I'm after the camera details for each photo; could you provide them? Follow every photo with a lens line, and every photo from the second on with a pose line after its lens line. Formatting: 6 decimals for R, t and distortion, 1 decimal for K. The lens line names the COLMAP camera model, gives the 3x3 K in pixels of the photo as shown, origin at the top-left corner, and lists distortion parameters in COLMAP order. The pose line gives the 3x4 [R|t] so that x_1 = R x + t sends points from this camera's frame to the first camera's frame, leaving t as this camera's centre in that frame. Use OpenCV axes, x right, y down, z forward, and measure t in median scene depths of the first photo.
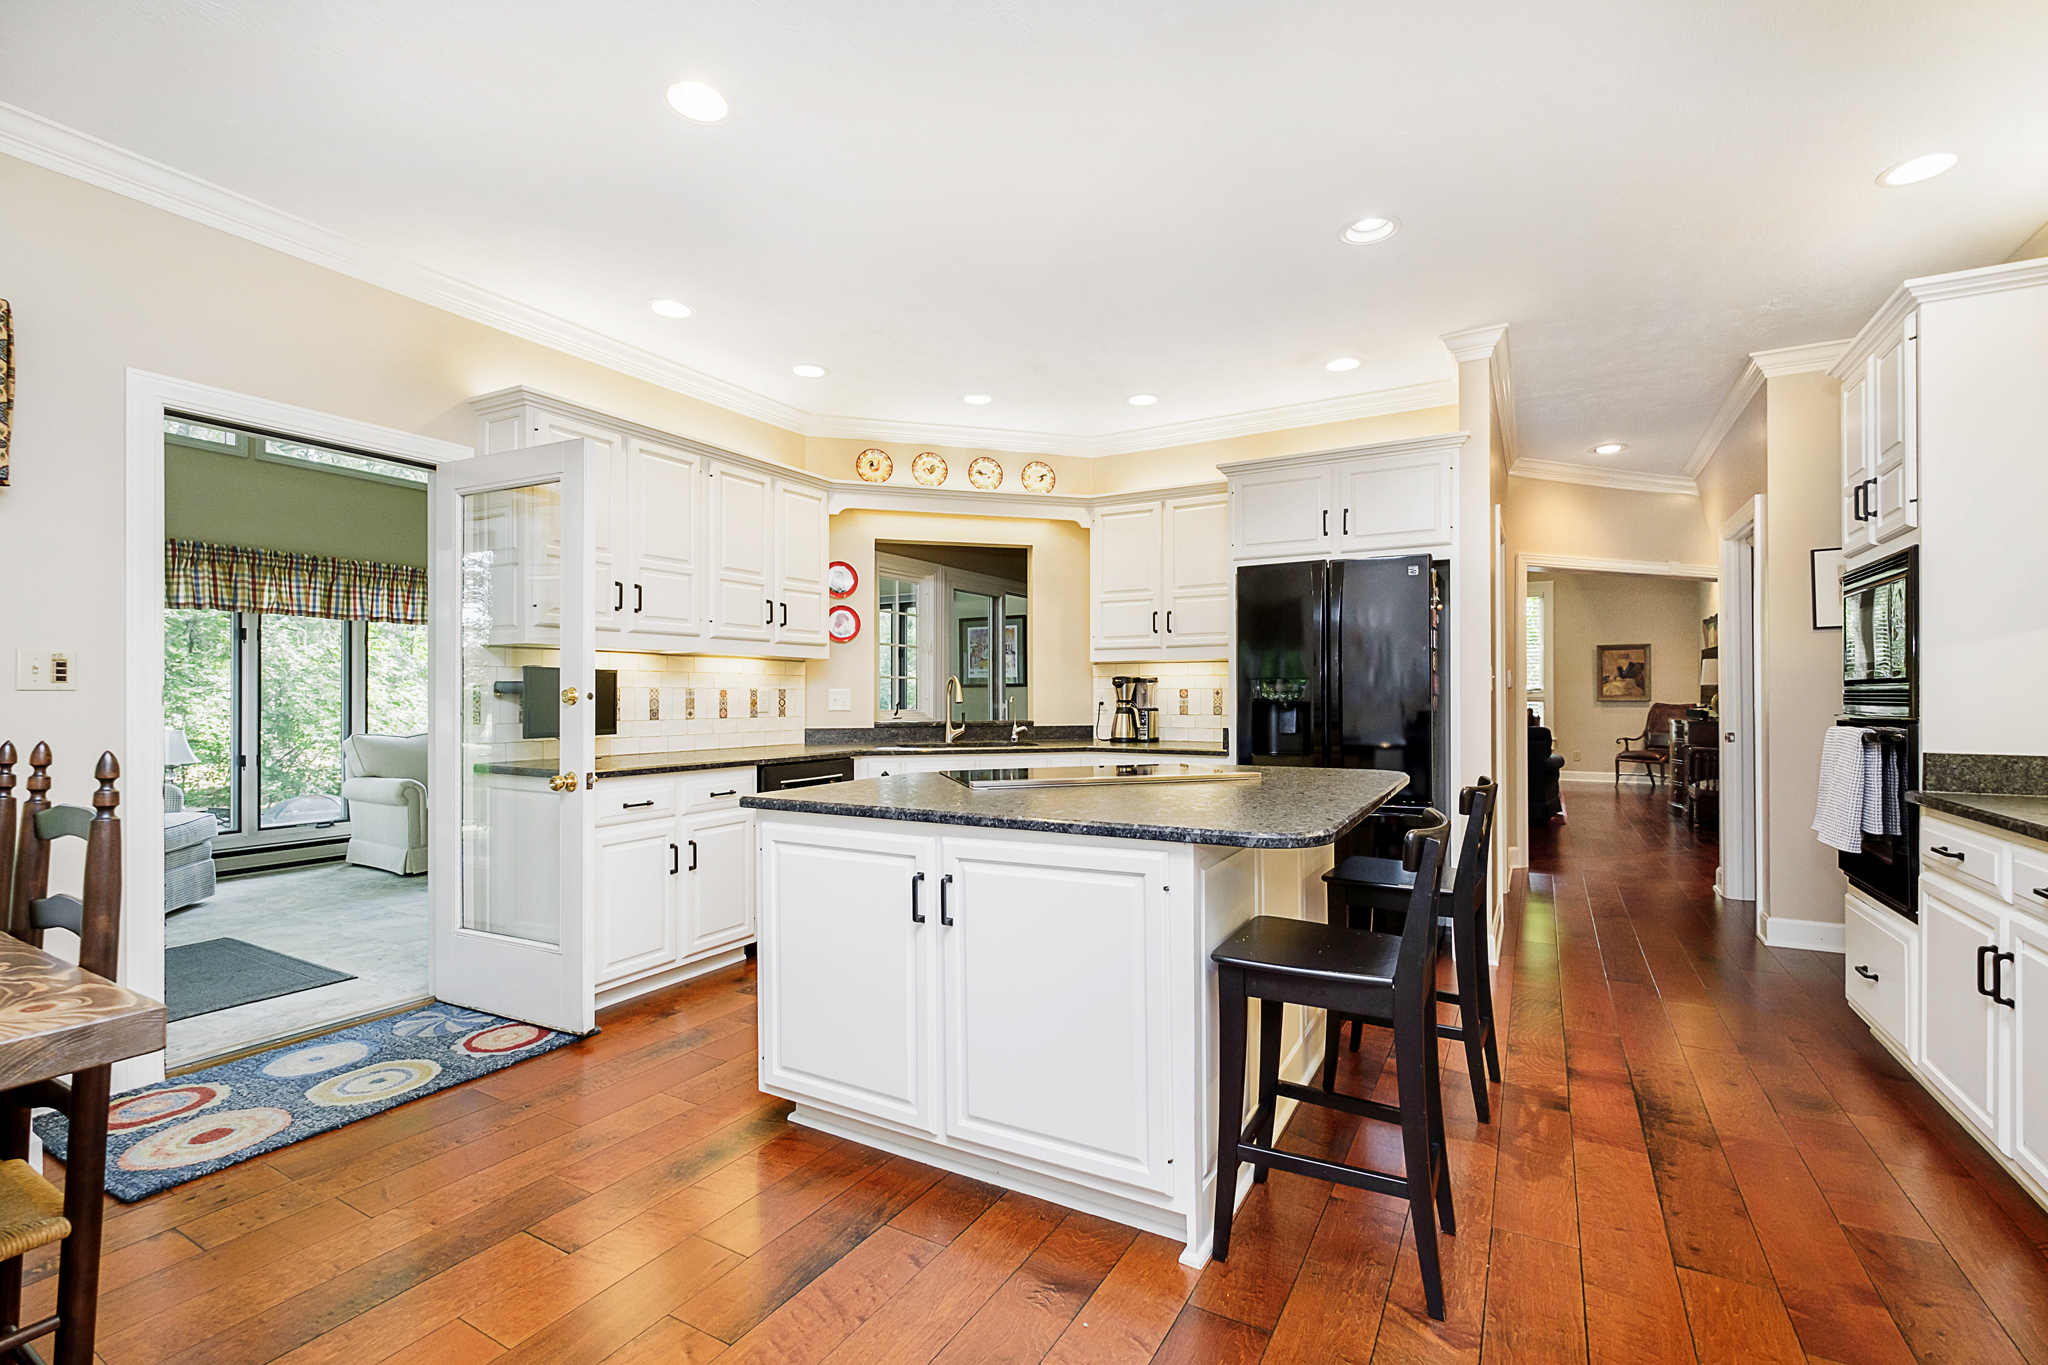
lens RADIAL K [[912.3, 0, 1034.3], [0, 912.3, 690.2], [0, 0, 1]] dist [-0.001315, -0.000332]
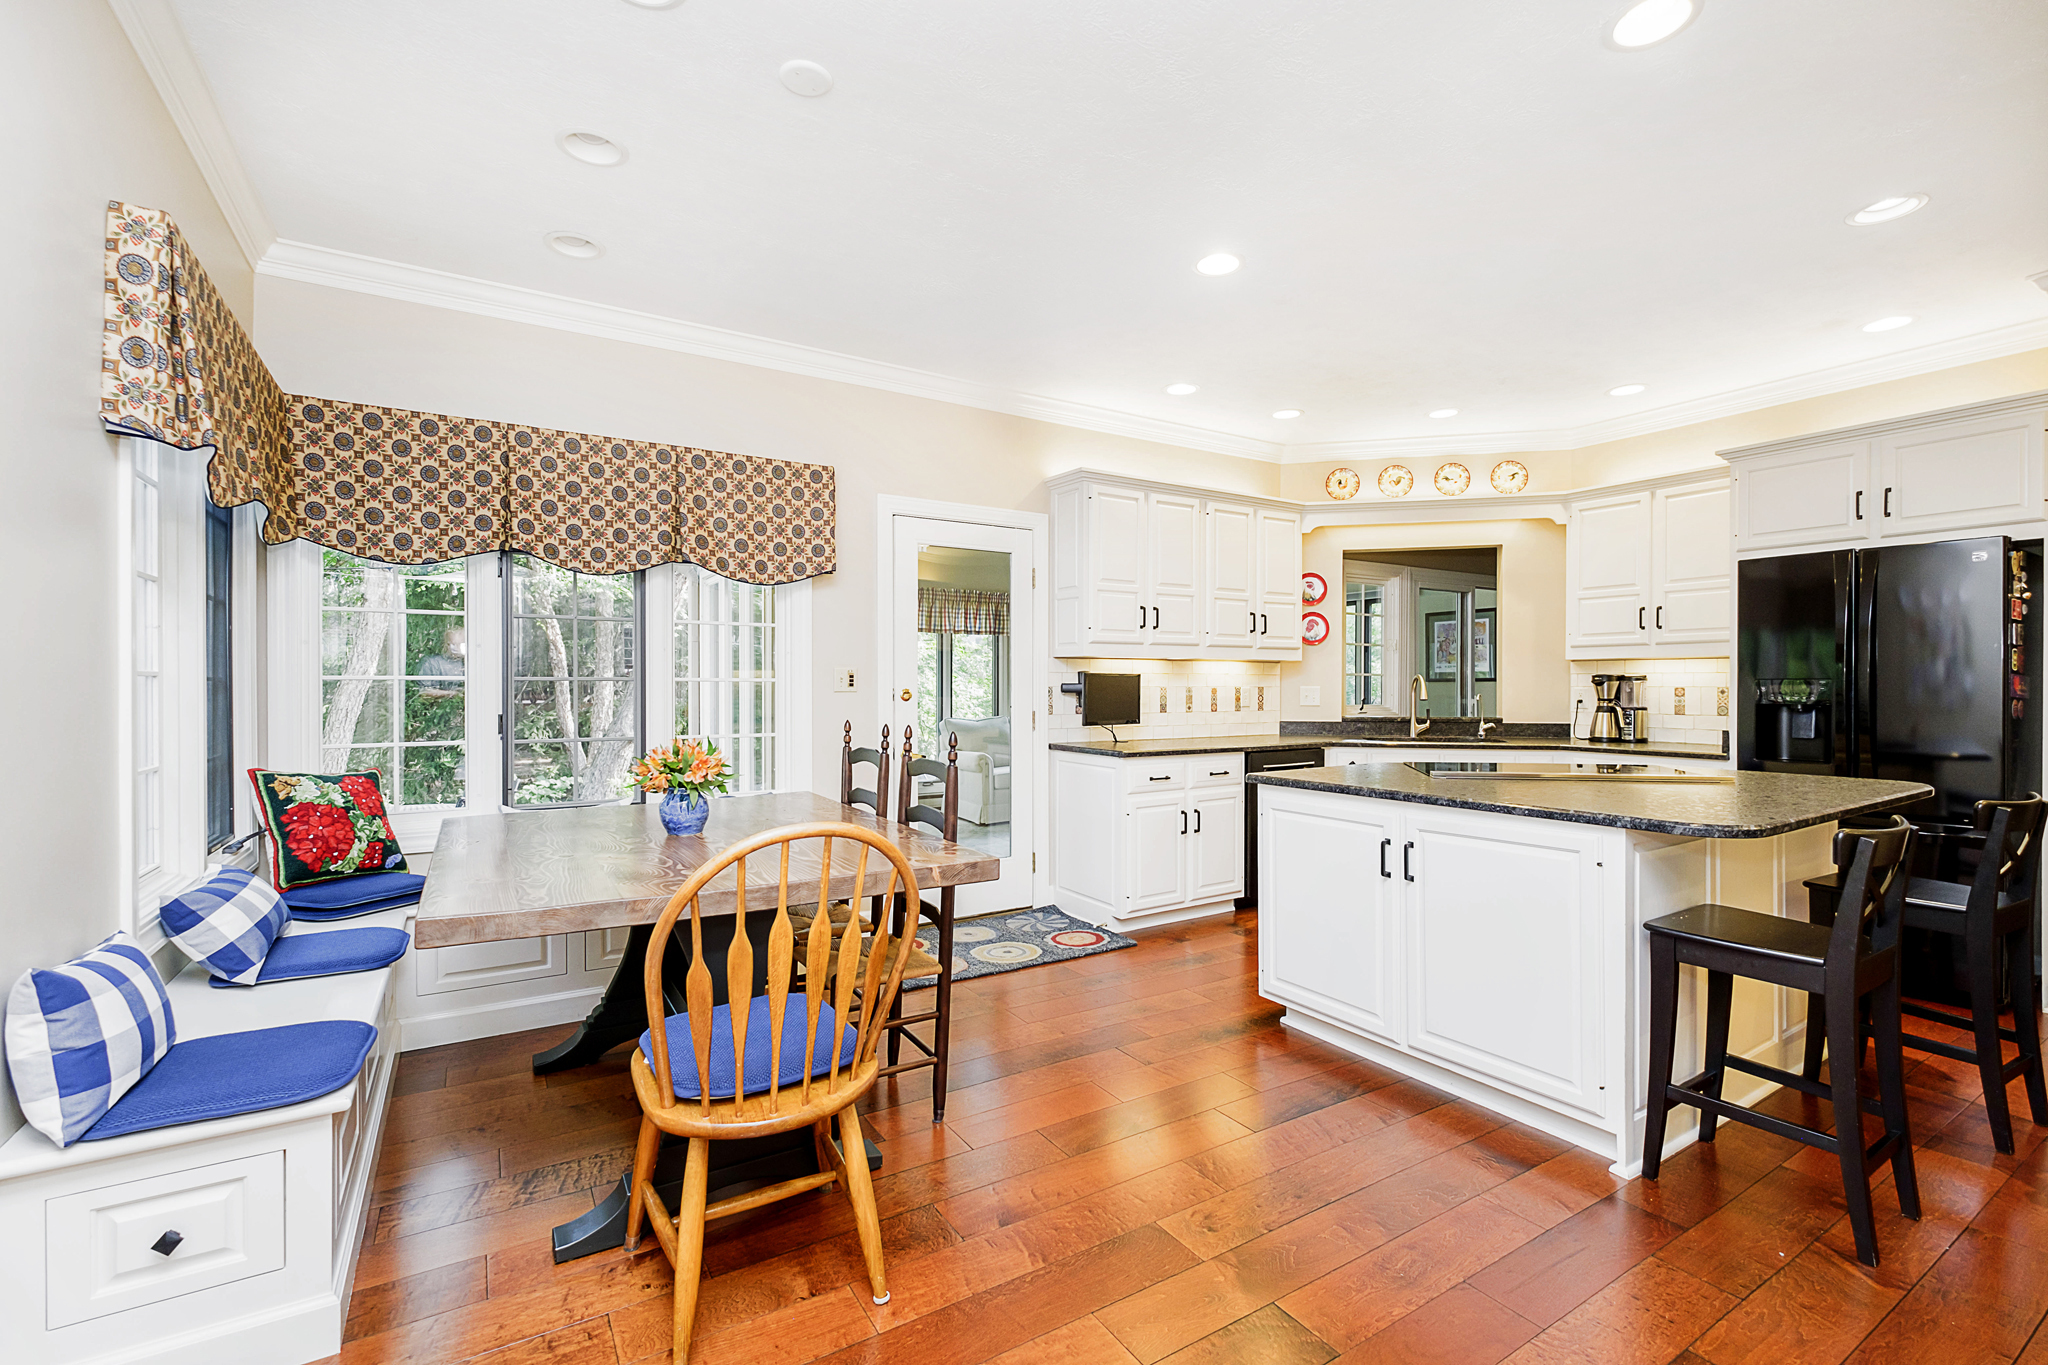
lens RADIAL K [[990.1, 0, 1045.7], [0, 990.1, 682.2], [0, 0, 1]] dist [-0.000085, -0.000155]
pose [[0.899731, 0.005476, -0.436410, 0.025293], [-0.001942, 0.999962, 0.008543, -0.016337], [0.436440, -0.006838, 0.899708, -0.236963]]
